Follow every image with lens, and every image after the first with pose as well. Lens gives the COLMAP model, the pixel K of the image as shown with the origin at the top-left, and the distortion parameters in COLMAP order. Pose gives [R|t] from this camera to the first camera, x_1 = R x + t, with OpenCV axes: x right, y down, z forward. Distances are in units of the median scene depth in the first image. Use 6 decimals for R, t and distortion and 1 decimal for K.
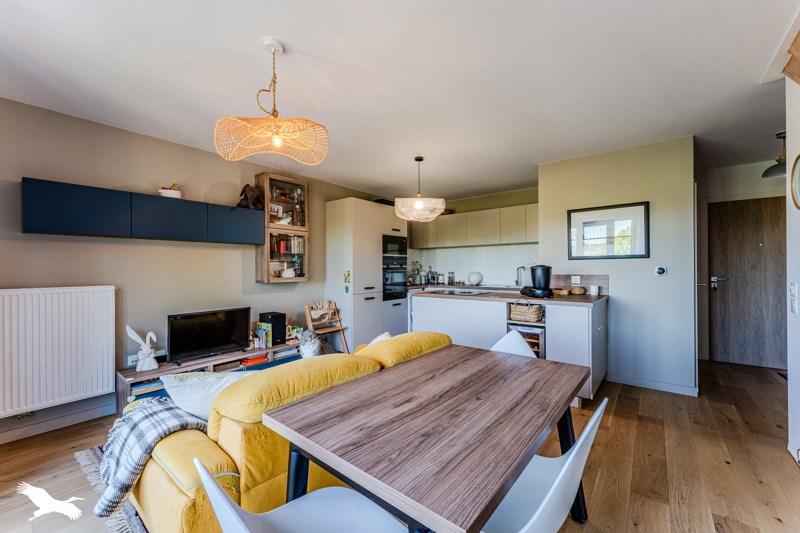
lens RADIAL K [[313.8, 0, 400.0], [0, 313.8, 266.5], [0, 0, 1]] dist [0.000941, 0.000164]
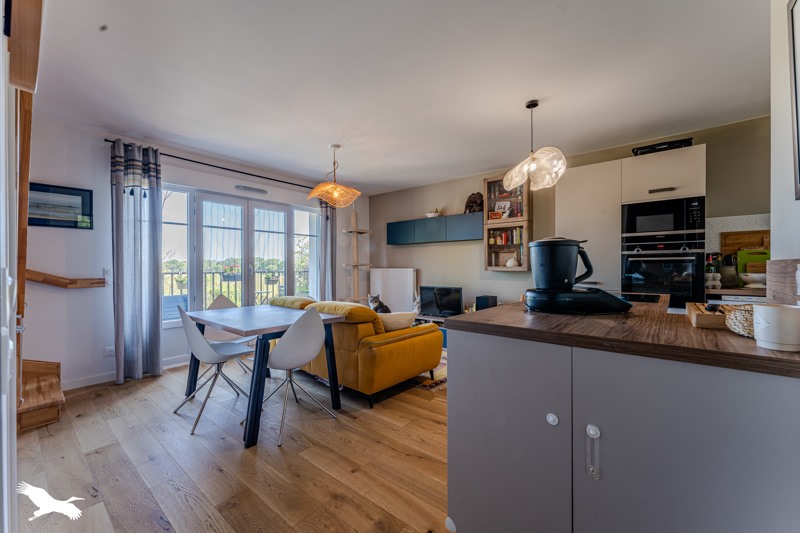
lens RADIAL K [[313.8, 0, 400.0], [0, 313.8, 266.5], [0, 0, 1]] dist [0.000941, 0.000164]
pose [[-0.003446, 0.004871, -0.999982, 0.766855], [0.004289, 0.999979, 0.004857, 0.029855], [0.999985, -0.004272, -0.003467, 0.672659]]
